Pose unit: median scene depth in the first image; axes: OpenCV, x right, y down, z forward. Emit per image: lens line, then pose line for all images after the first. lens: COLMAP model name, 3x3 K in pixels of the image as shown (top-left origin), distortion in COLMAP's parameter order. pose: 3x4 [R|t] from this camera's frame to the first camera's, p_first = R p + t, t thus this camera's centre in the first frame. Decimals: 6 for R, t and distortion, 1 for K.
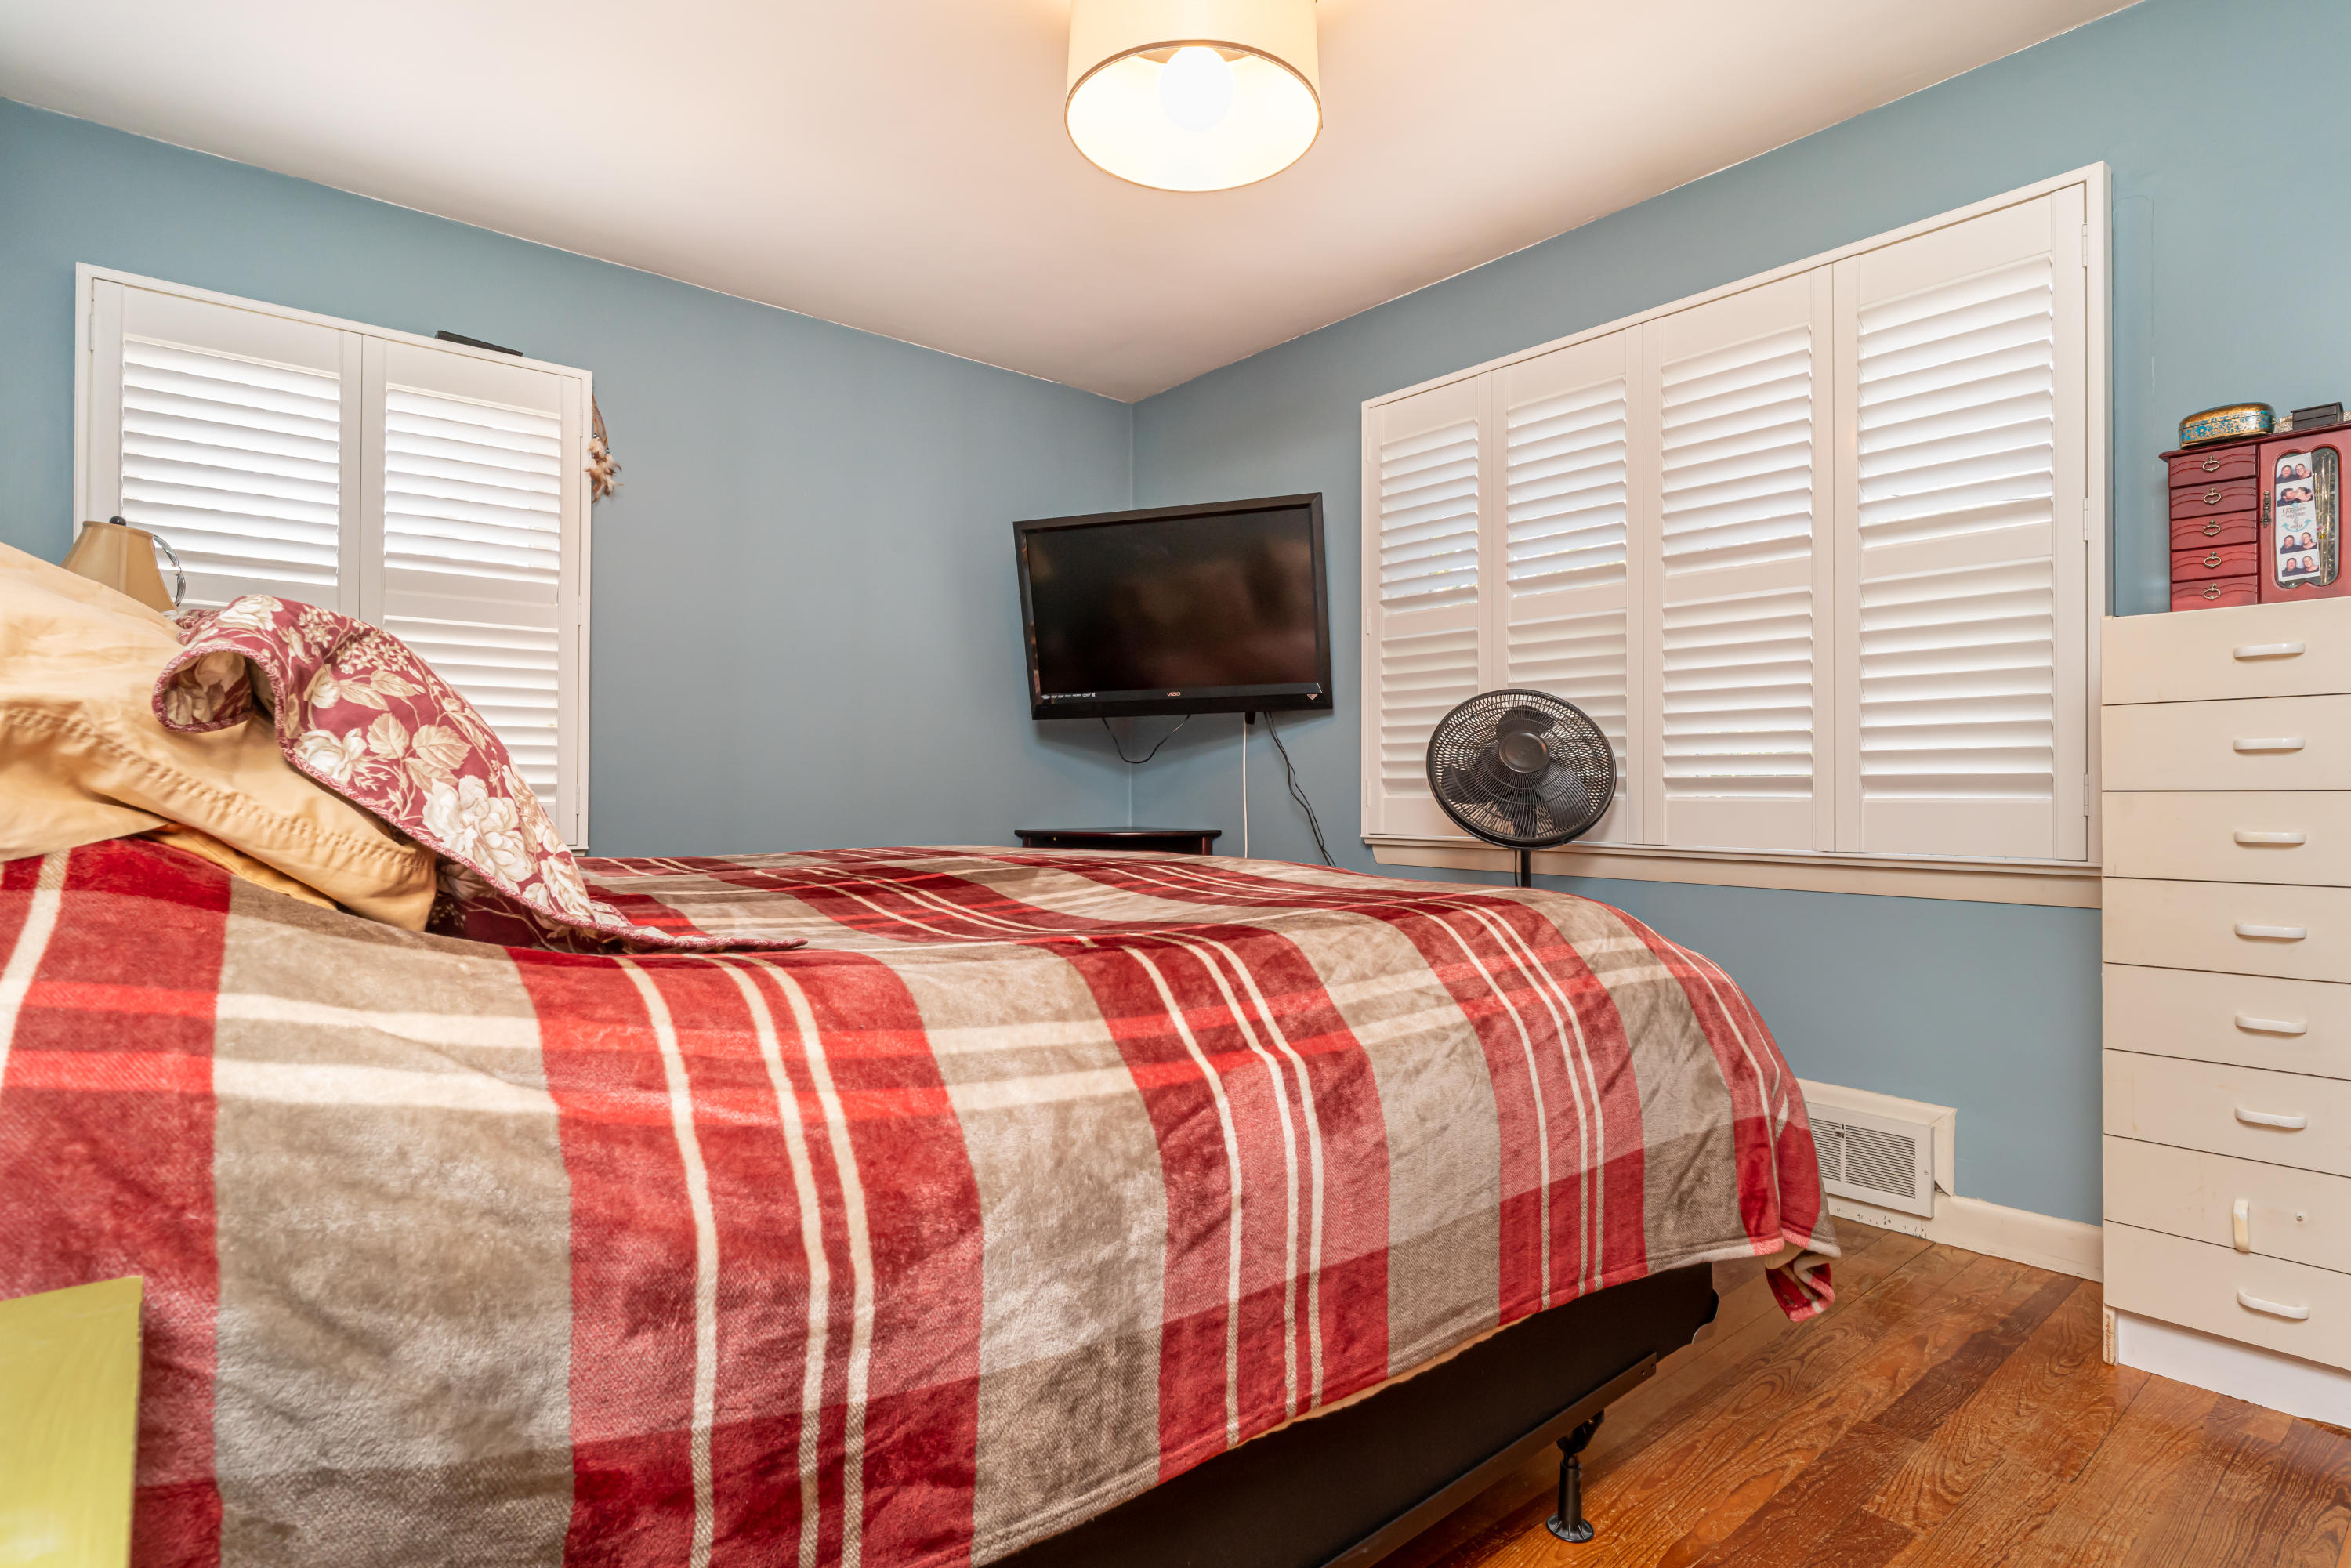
lens RADIAL K [[1218.3, 0, 1173.2], [0, 1218.3, 784.9], [0, 0, 1]] dist [-0.004248, 0.000884]
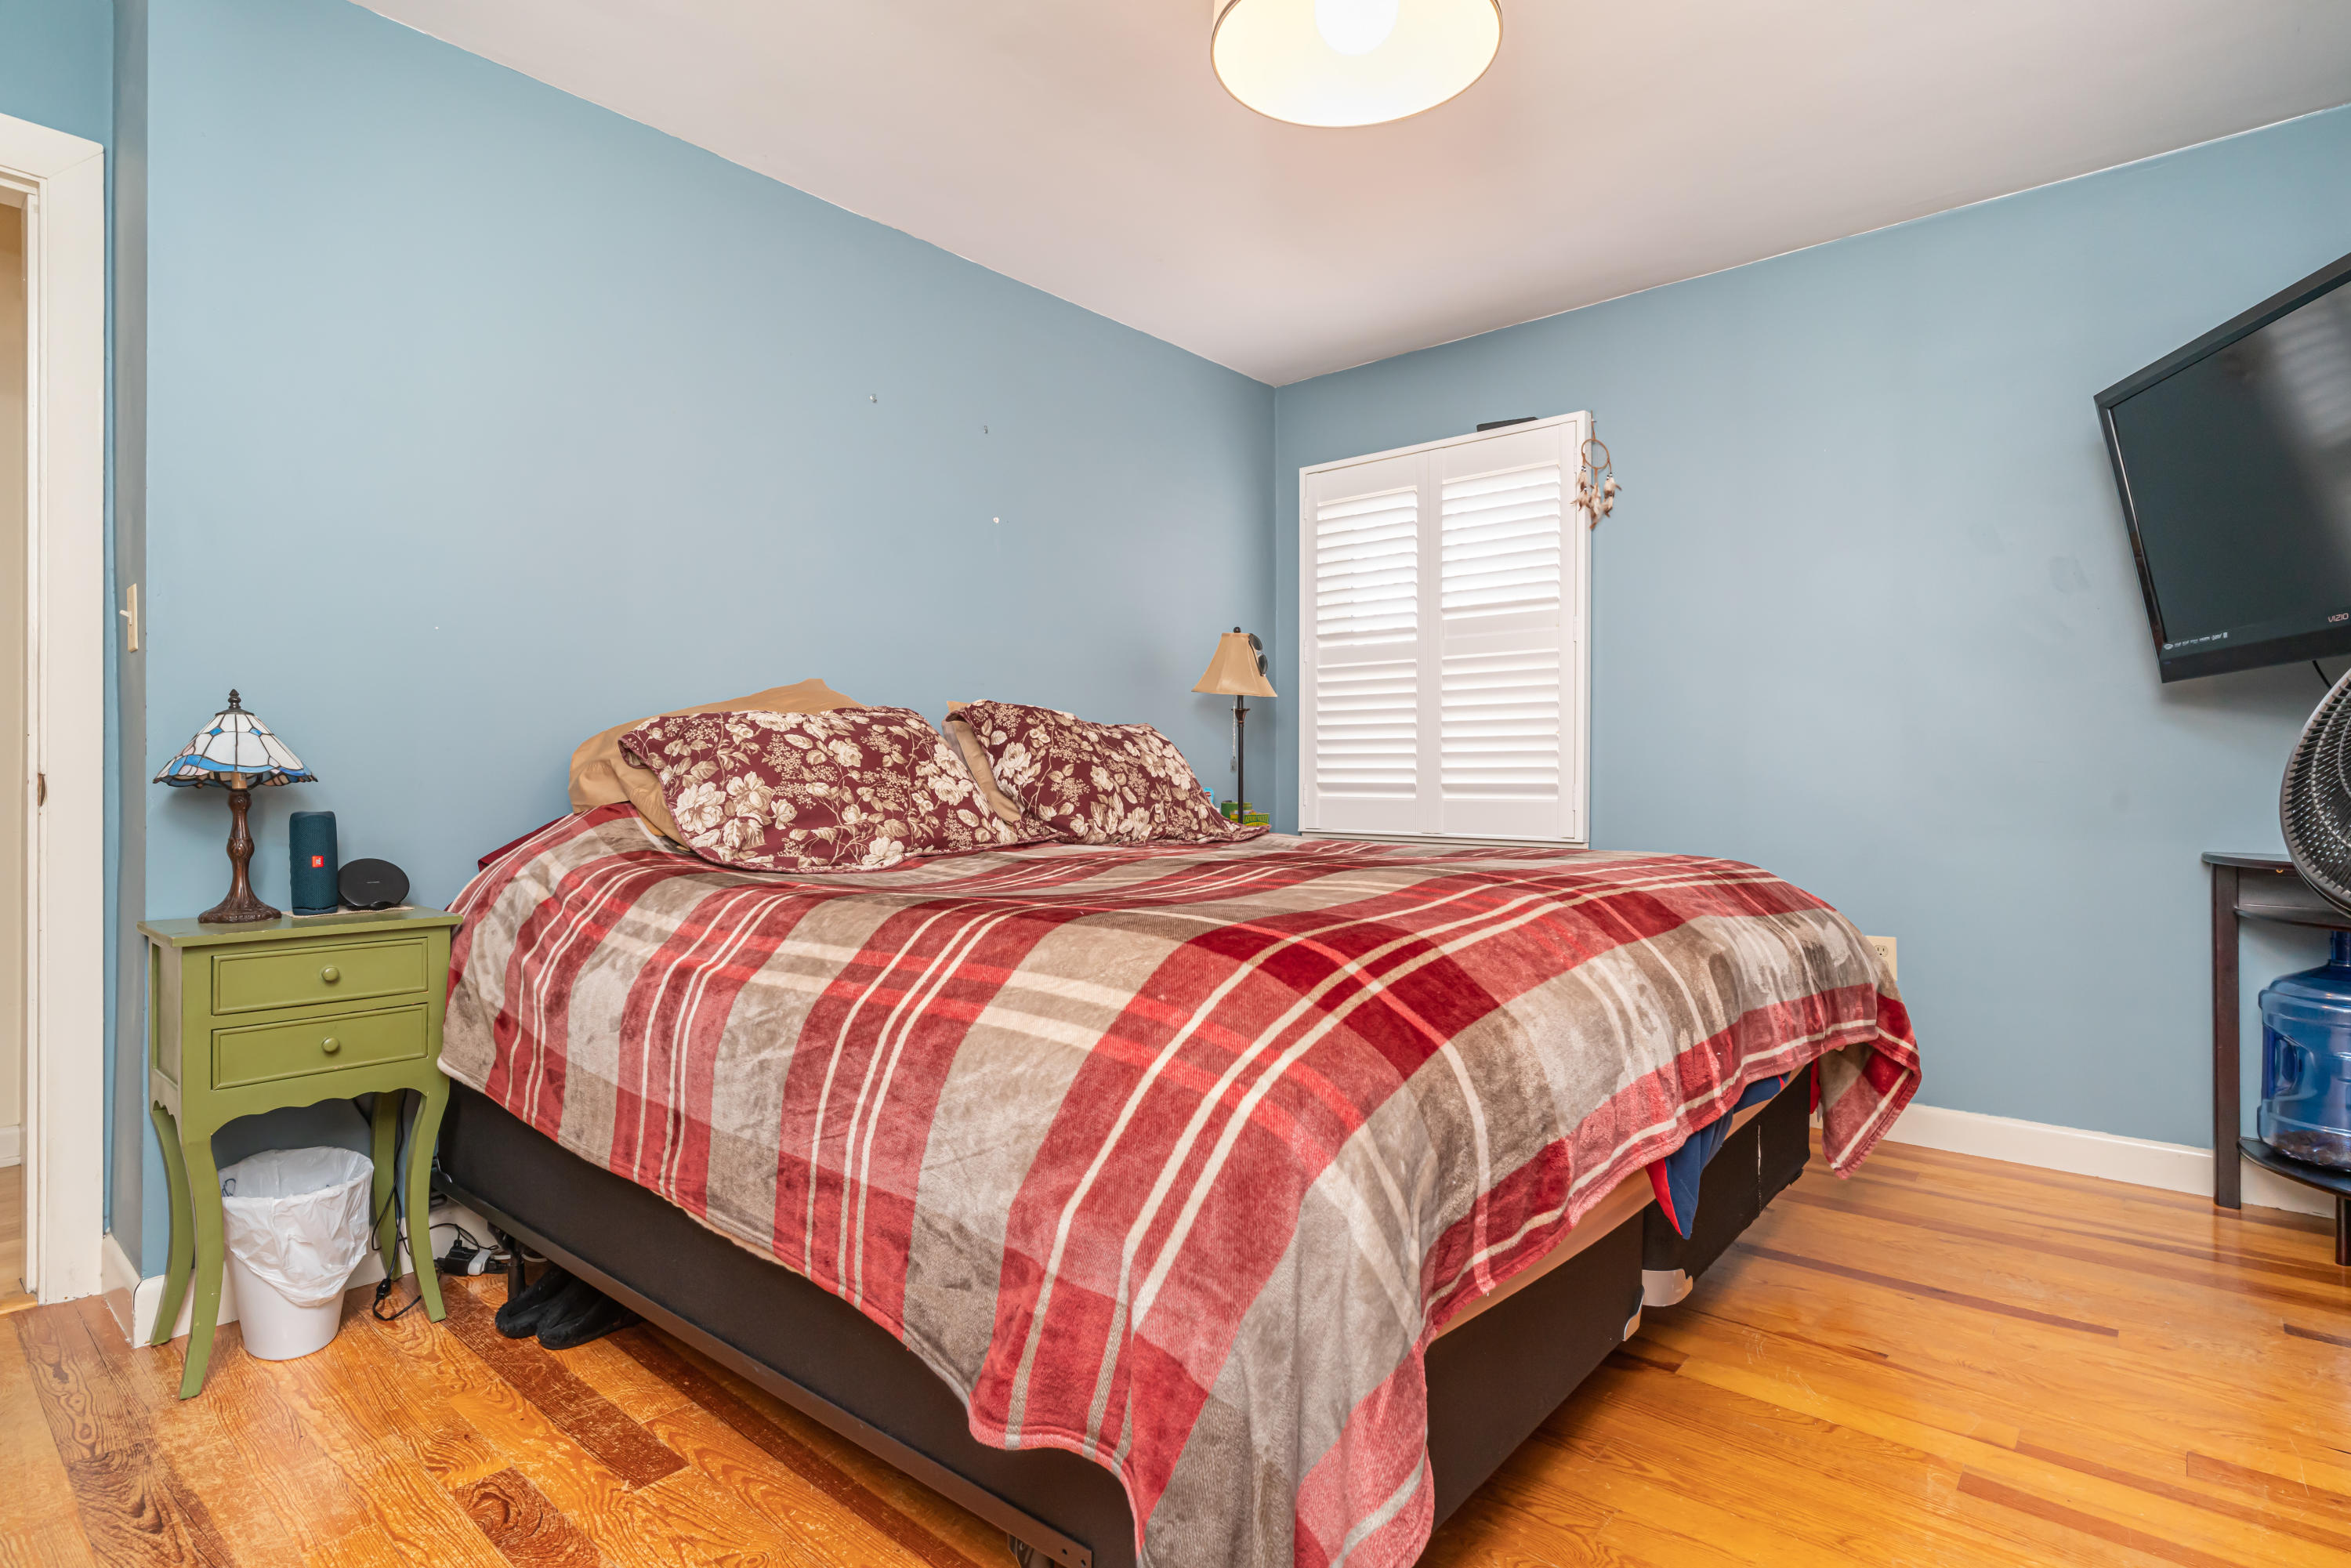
lens RADIAL K [[1218.3, 0, 1174.3], [0, 1218.3, 784.9], [0, 0, 1]] dist [-0.004248, 0.000884]
pose [[0.129559, 0.000481, -0.991572, 0.631747], [0.004333, 0.999990, 0.001051, -0.000602], [0.991562, -0.004433, 0.129555, 0.531030]]
